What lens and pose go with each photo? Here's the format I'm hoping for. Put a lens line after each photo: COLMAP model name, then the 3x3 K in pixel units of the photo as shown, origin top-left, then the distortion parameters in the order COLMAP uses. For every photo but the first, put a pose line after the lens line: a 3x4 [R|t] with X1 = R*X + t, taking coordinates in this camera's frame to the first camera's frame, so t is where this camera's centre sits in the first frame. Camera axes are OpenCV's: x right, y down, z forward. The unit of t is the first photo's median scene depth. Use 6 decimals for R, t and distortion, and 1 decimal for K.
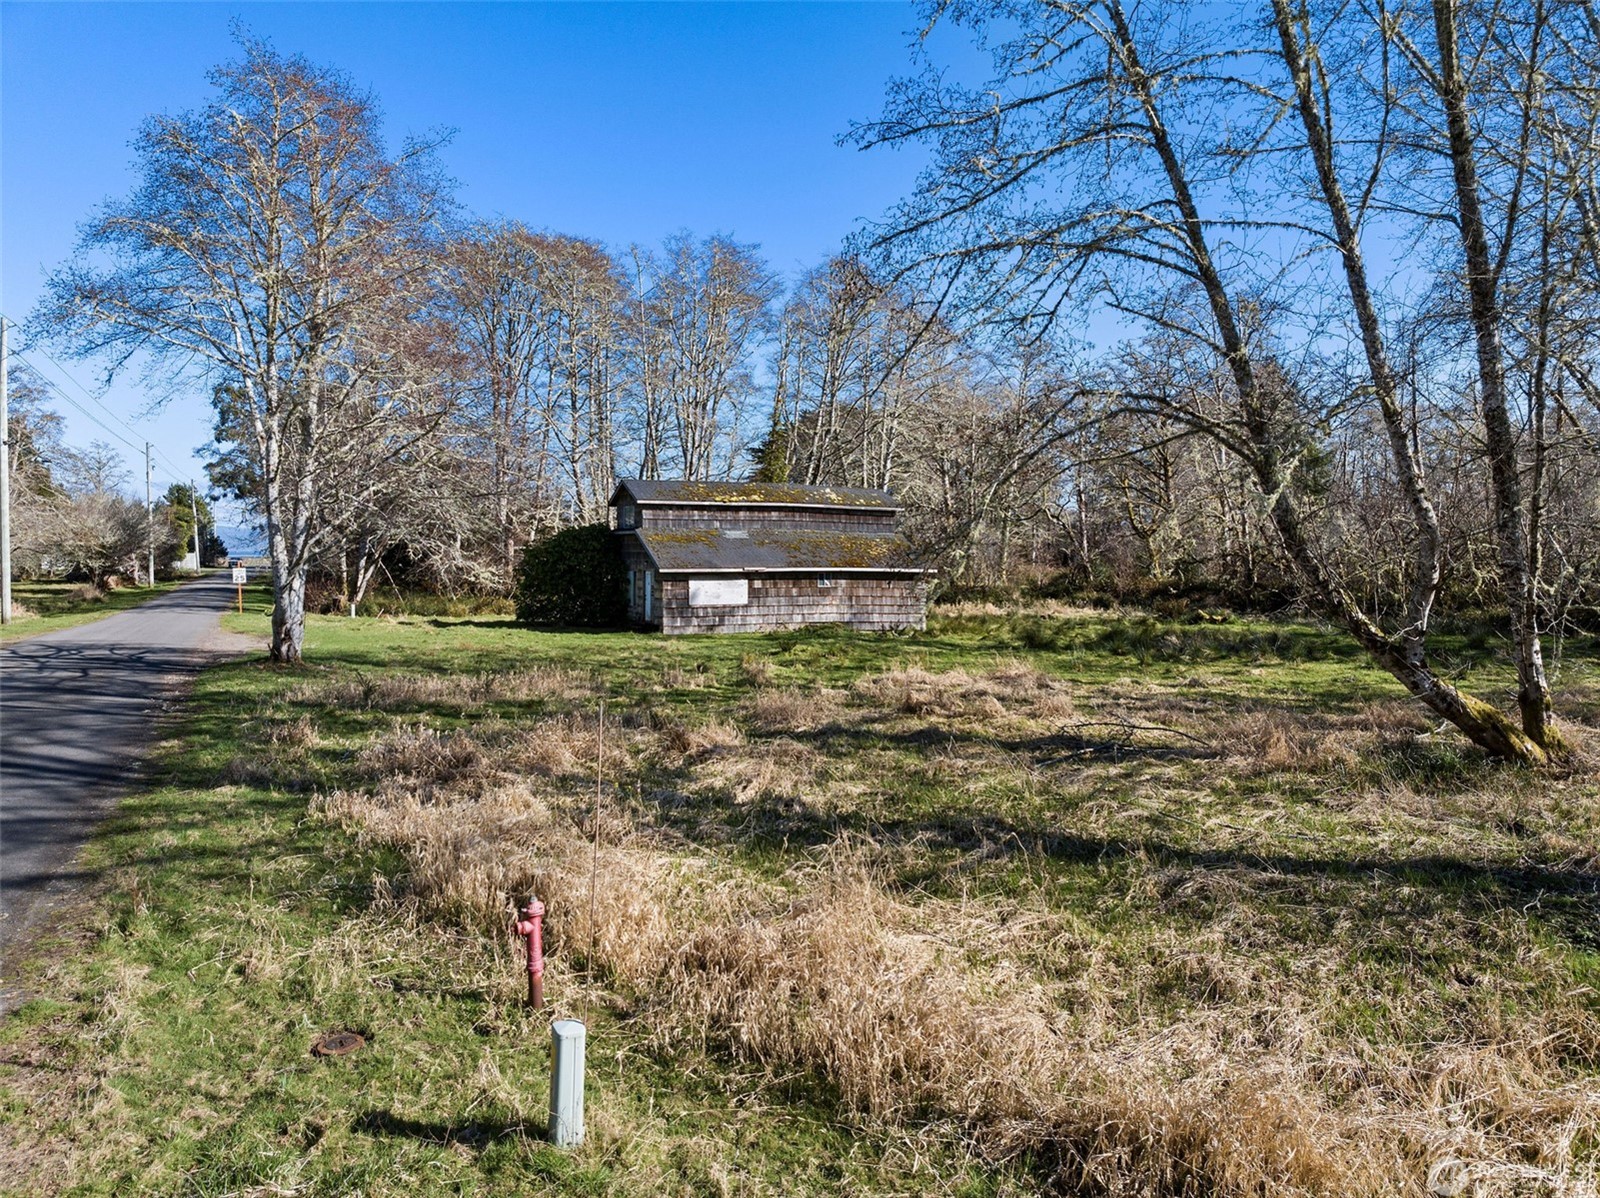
lens RADIAL K [[1121.6, 0, 800.0], [0, 1121.6, 599.0], [0, 0, 1]] dist [-0.038584, 0.003417]
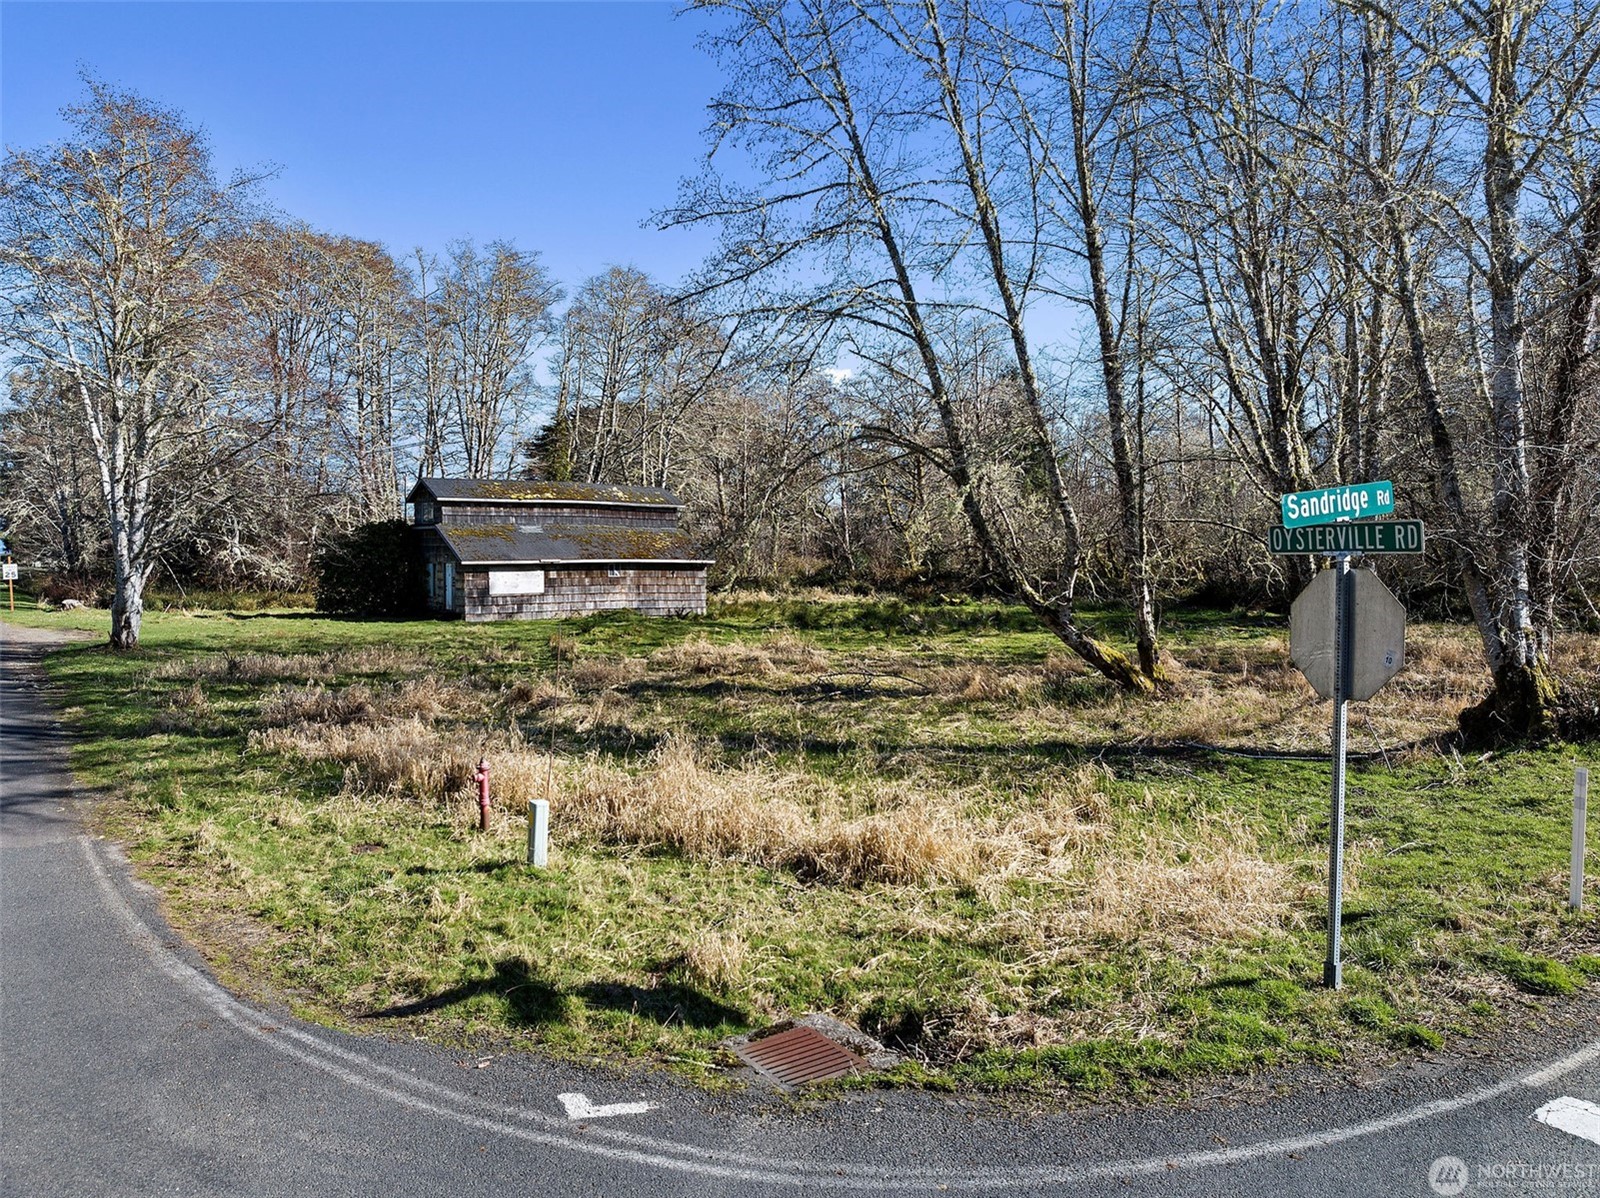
lens RADIAL K [[1121.6, 0, 800.0], [0, 1121.6, 599.0], [0, 0, 1]] dist [-0.038584, 0.003417]
pose [[0.979672, -0.012744, 0.200201, -0.026158], [0.011658, 0.999910, 0.006607, 0.007616], [-0.200267, -0.004138, 0.979733, -0.151179]]
